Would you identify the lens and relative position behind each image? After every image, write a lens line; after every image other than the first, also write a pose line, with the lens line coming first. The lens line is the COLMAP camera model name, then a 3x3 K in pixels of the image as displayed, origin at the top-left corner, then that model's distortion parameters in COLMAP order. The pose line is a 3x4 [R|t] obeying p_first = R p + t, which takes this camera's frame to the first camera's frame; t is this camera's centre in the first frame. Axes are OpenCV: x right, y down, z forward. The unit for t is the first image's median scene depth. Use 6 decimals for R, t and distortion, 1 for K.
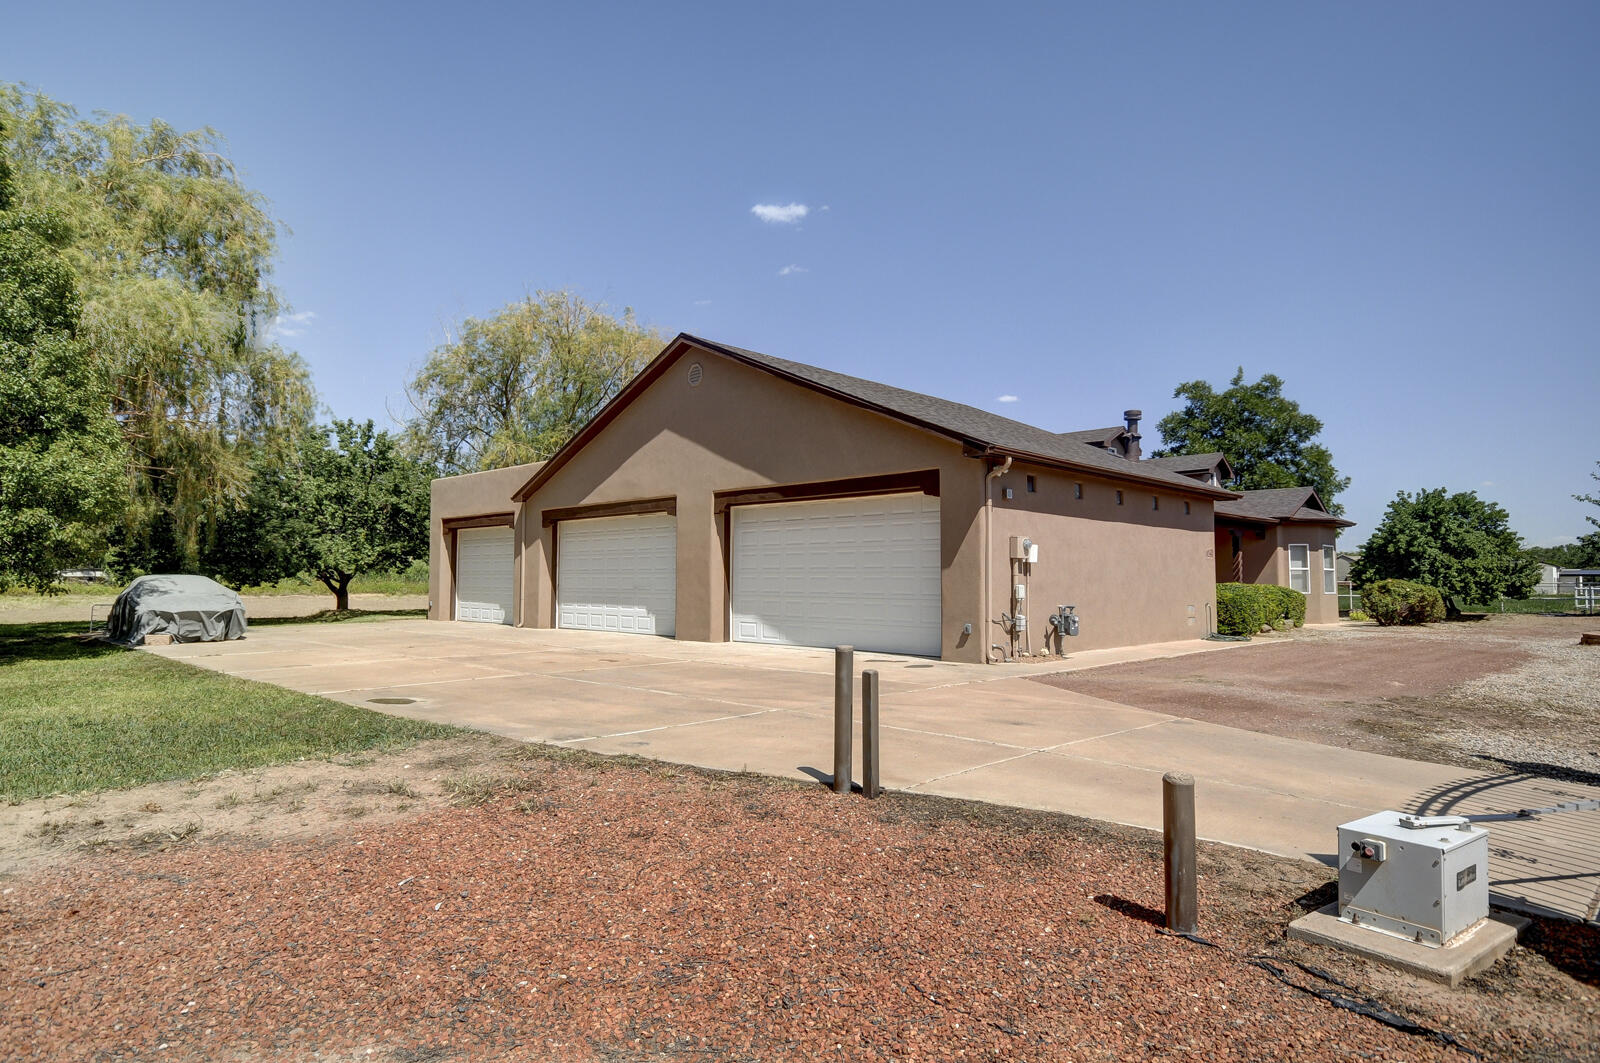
lens RADIAL K [[901.3, 0, 797.3], [0, 901.3, 531.8], [0, 0, 1]] dist [0.024972, 0.000276]
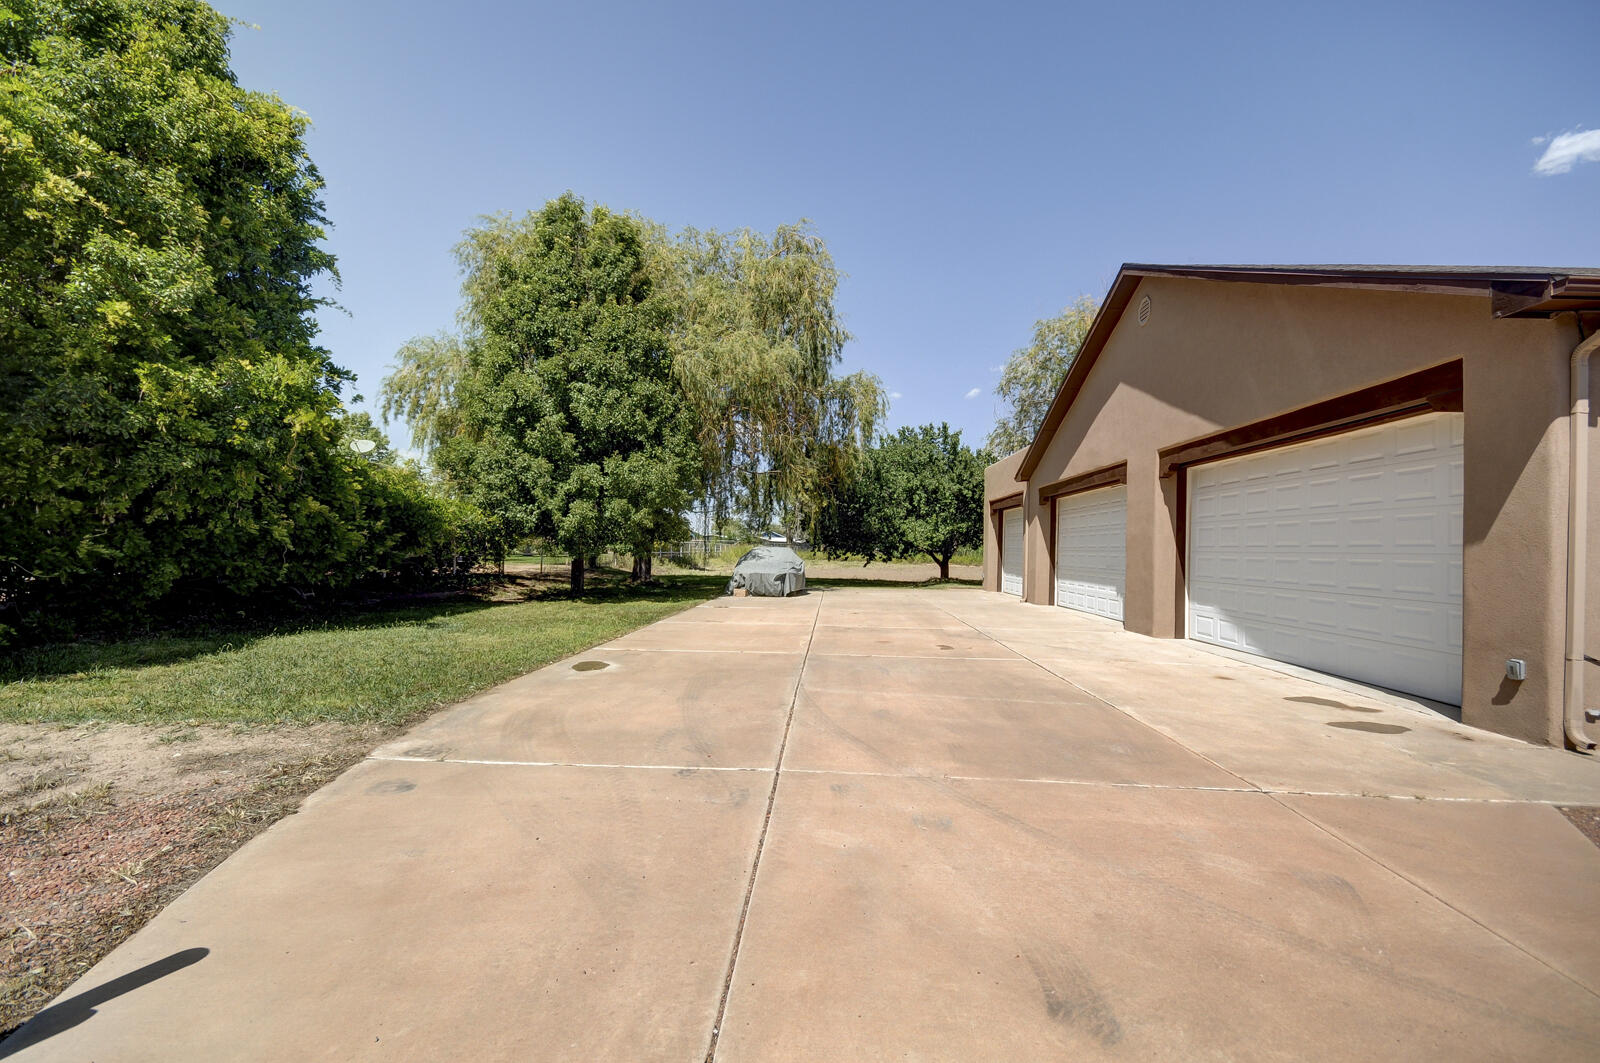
lens RADIAL K [[705.1, 0, 803.5], [0, 705.1, 536.8], [0, 0, 1]] dist [0.023609, -0.012428]
pose [[0.664620, 0.001092, -0.747180, 0.114839], [0.016867, 0.999722, 0.016465, 0.011361], [0.746991, -0.023545, 0.664417, 0.235580]]
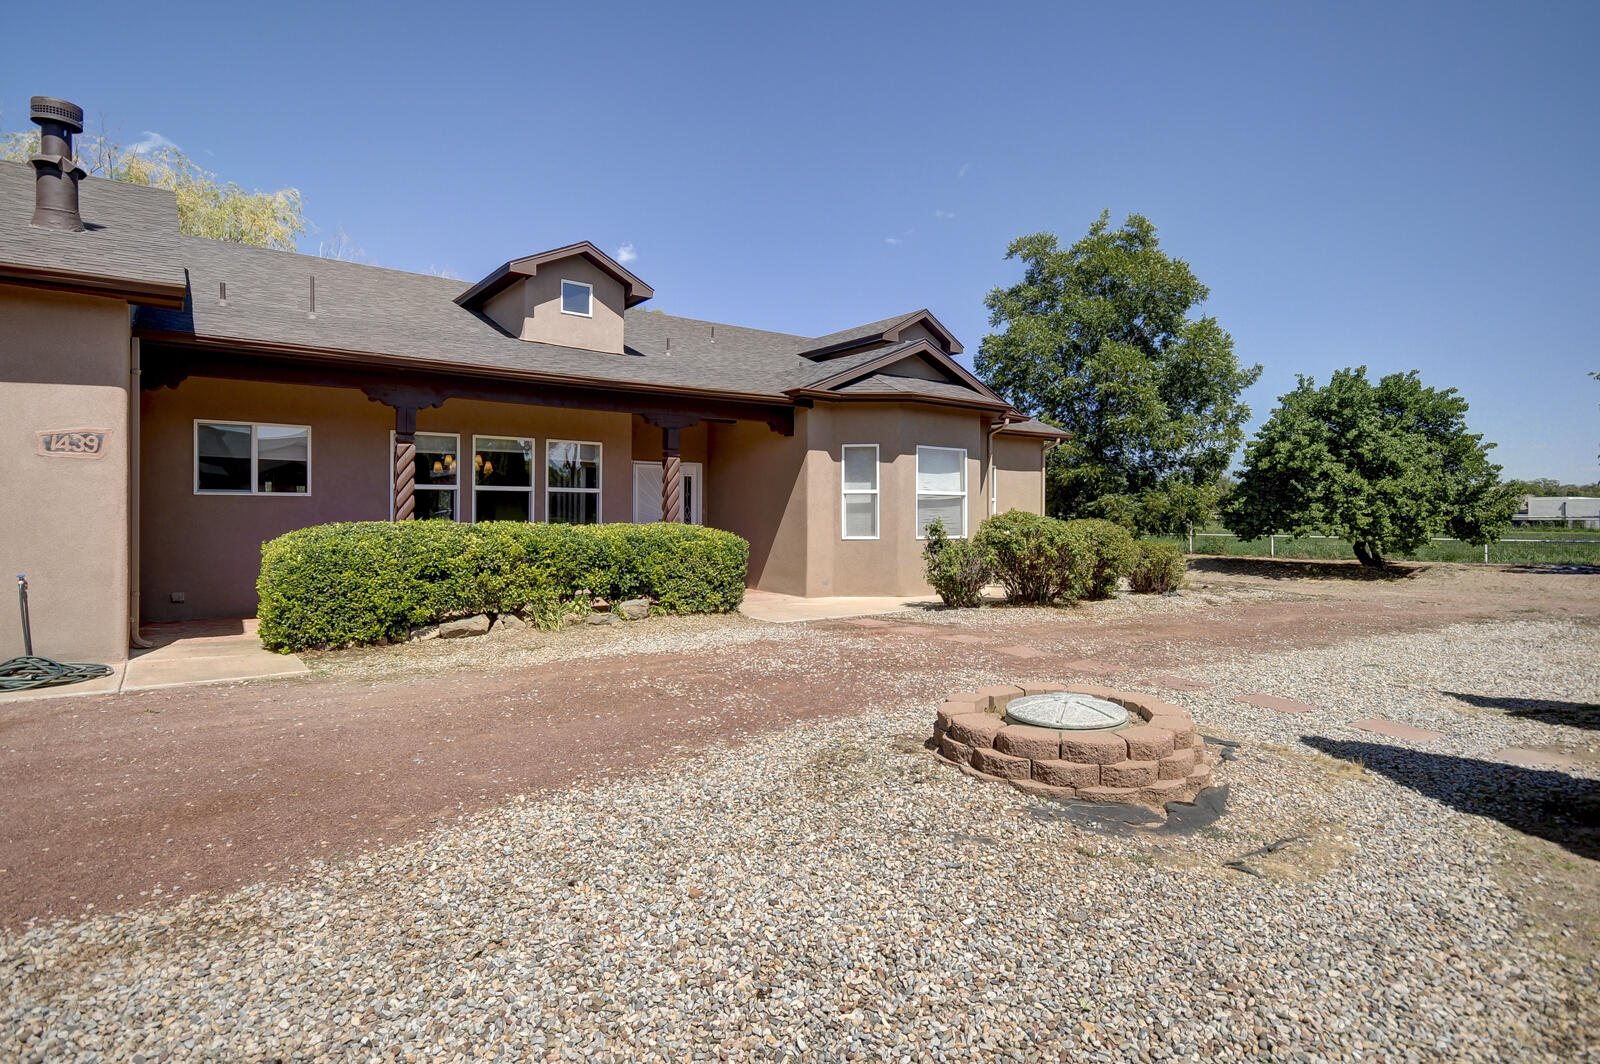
lens RADIAL K [[837.3, 0, 792.8], [0, 837.3, 523.2], [0, 0, 1]] dist [-0.022585, 0.028513]
pose [[0.986590, -0.001696, -0.163207, 0.613704], [0.011627, 0.998136, 0.059917, 0.030328], [0.162801, -0.061011, 0.984771, 0.537768]]
